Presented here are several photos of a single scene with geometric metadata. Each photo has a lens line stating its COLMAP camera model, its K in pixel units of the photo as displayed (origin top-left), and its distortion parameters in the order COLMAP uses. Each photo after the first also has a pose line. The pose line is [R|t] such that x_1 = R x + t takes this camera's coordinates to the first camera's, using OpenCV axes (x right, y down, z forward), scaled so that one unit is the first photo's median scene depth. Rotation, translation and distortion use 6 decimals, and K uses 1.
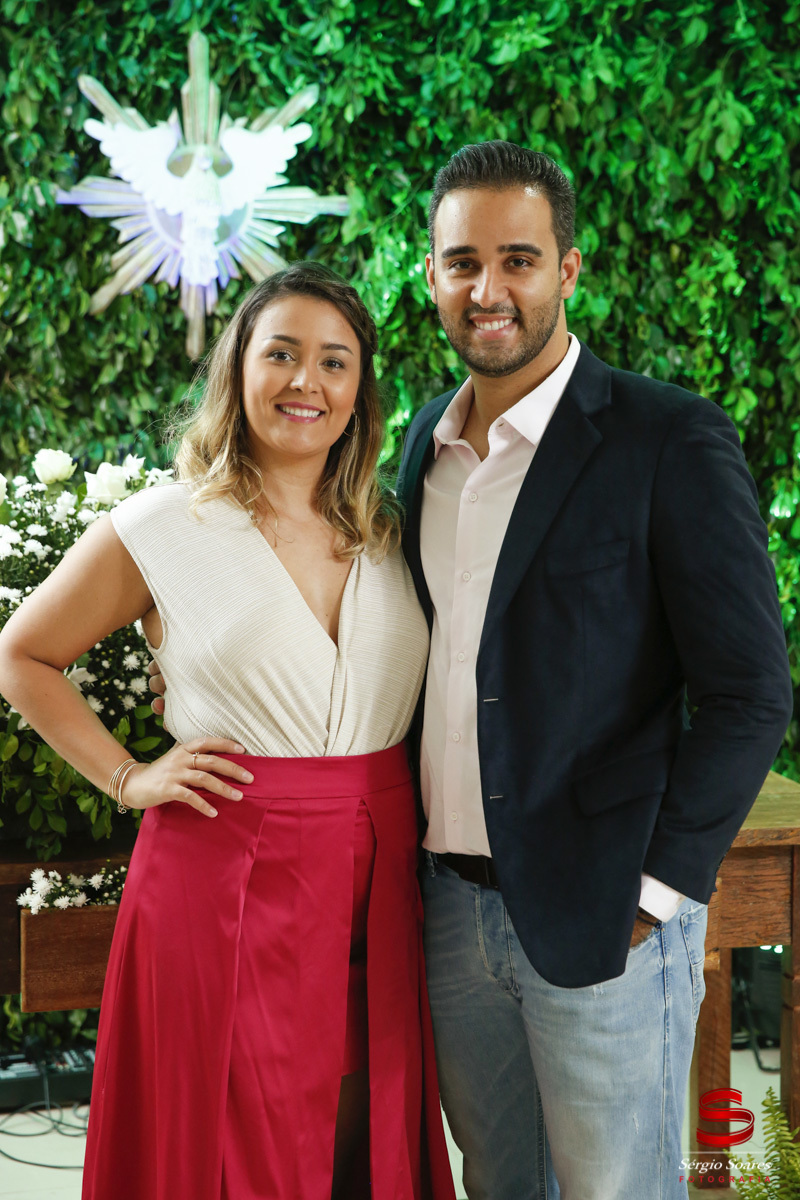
lens RADIAL K [[2194.4, 0, 396.6], [0, 2194.4, 610.0], [0, 0, 1]] dist [0.221279, 0.000000]
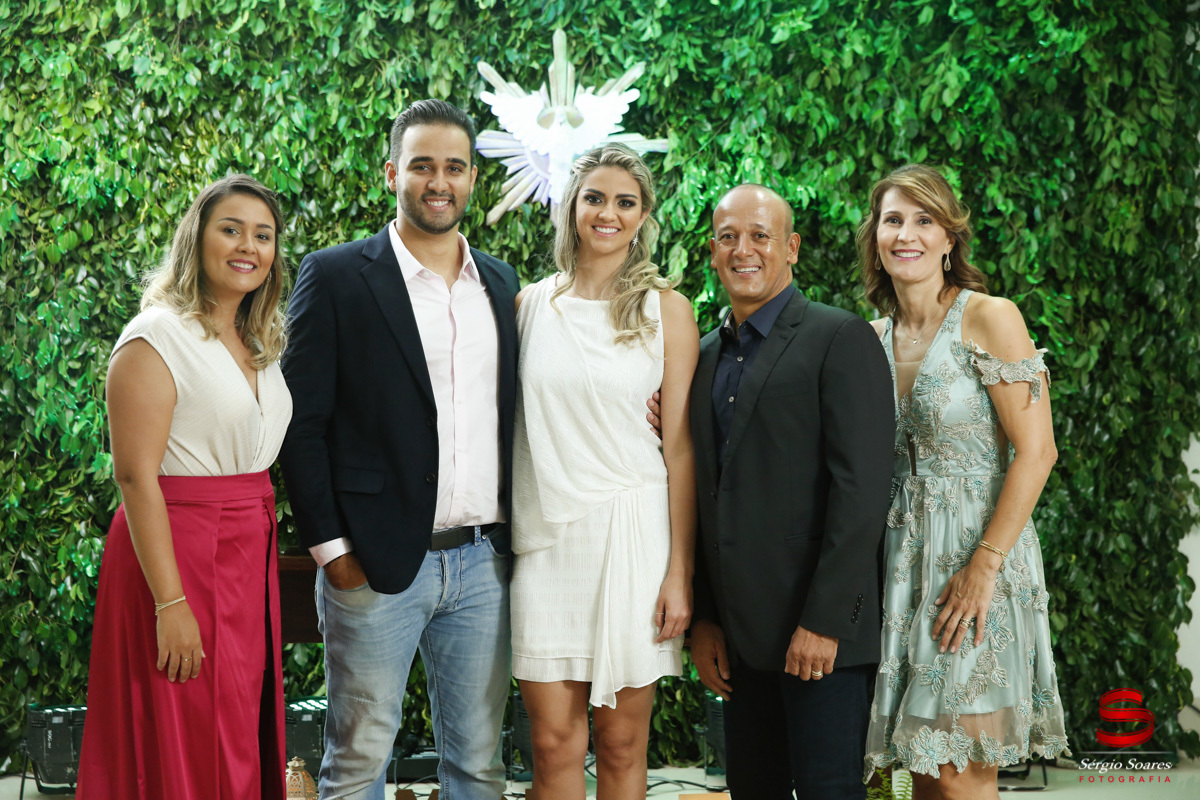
lens RADIAL K [[2027.3, 0, 595.9], [0, 2027.3, 411.2], [0, 0, 1]] dist [0.193416, 0.000000]
pose [[0.976577, 0.007937, -0.215022, 0.211763], [-0.020897, 0.998094, -0.058069, 0.060423], [0.214152, 0.061202, 0.974881, -0.253612]]
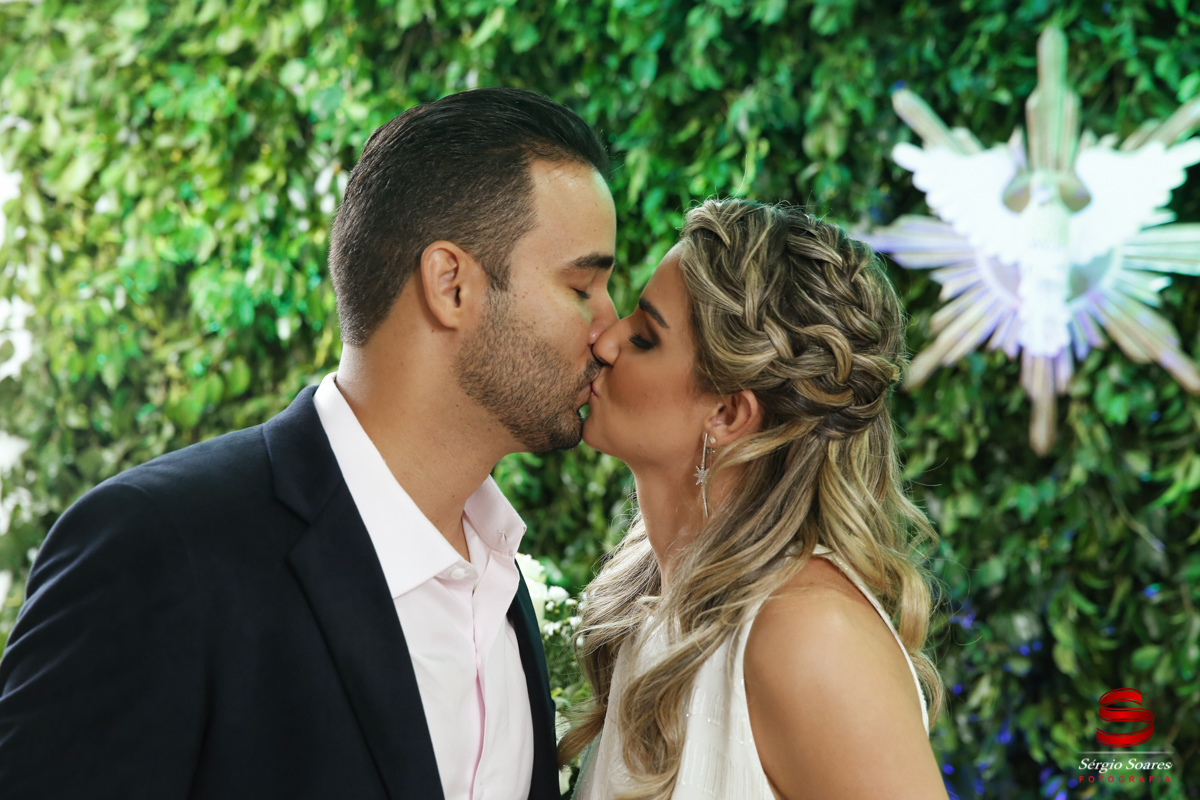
lens RADIAL K [[2194.4, 0, 591.9], [0, 2194.4, 415.0], [0, 0, 1]] dist [0.221279, 0.000000]
pose [[0.863769, 0.033844, -0.502751, 0.156478], [-0.103397, 0.988415, -0.111108, -0.027433], [0.493166, 0.147954, 0.857261, 0.281814]]
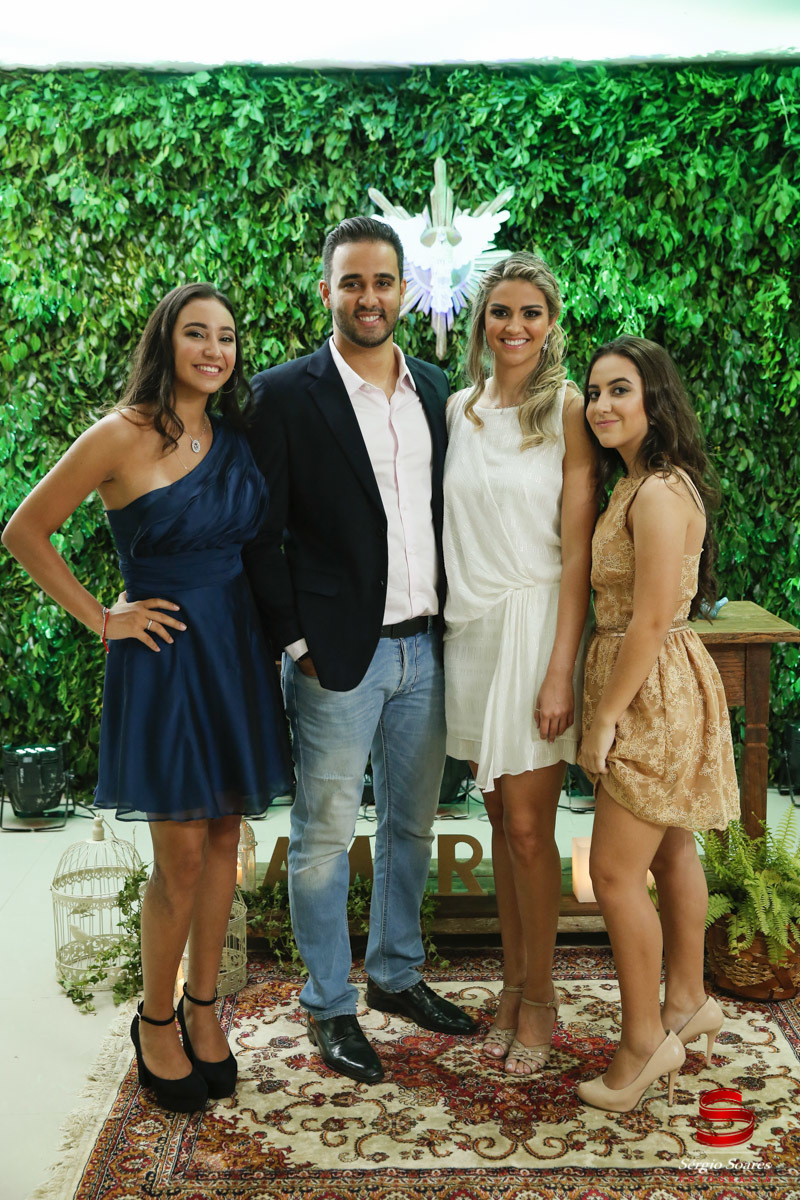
lens RADIAL K [[1486.2, 0, 400.4], [0, 1486.2, 602.7], [0, 0, 1]] dist [0.080296, 0.000000]
pose [[0.976580, 0.015996, -0.214561, 0.120197], [-0.008628, 0.999342, 0.035231, 0.028427], [0.214983, -0.032554, 0.976075, -0.088750]]
